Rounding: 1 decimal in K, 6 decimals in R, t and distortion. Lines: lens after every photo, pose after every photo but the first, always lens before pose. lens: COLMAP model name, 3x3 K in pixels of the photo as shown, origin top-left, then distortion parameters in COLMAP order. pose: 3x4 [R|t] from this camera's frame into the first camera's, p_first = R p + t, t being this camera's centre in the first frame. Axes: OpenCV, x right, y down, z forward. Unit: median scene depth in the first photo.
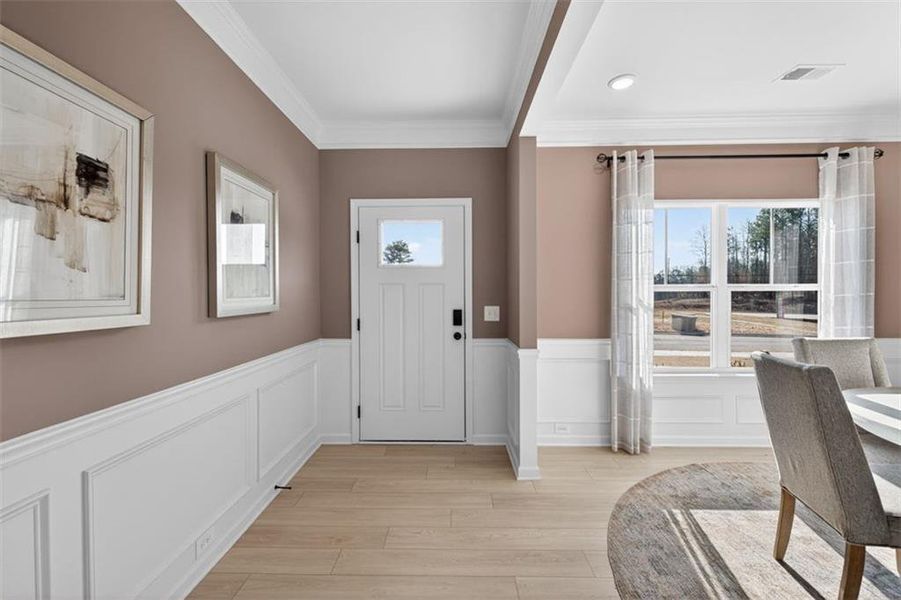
lens RADIAL K [[373.9, 0, 450.5], [0, 373.9, 297.4], [0, 0, 1]] dist [-0.000291, -0.000001]
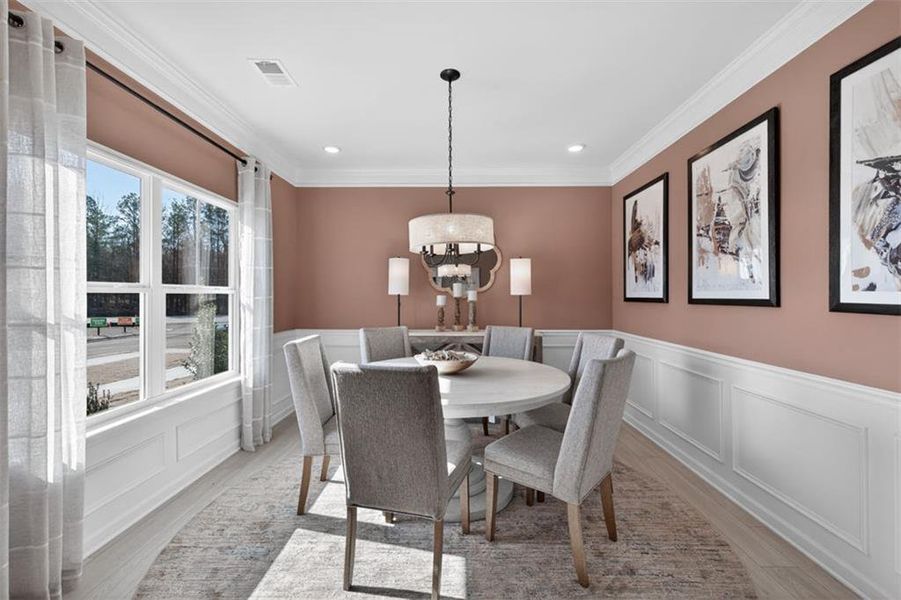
lens RADIAL K [[373.9, 0, 450.6], [0, 373.9, 293.8], [0, 0, 1]] dist [-0.000291, -0.000001]
pose [[-0.002794, 0.008556, 0.999959, -0.024147], [0.009063, 0.999923, -0.008531, -0.003957], [-0.999955, 0.009039, -0.002871, 0.438865]]
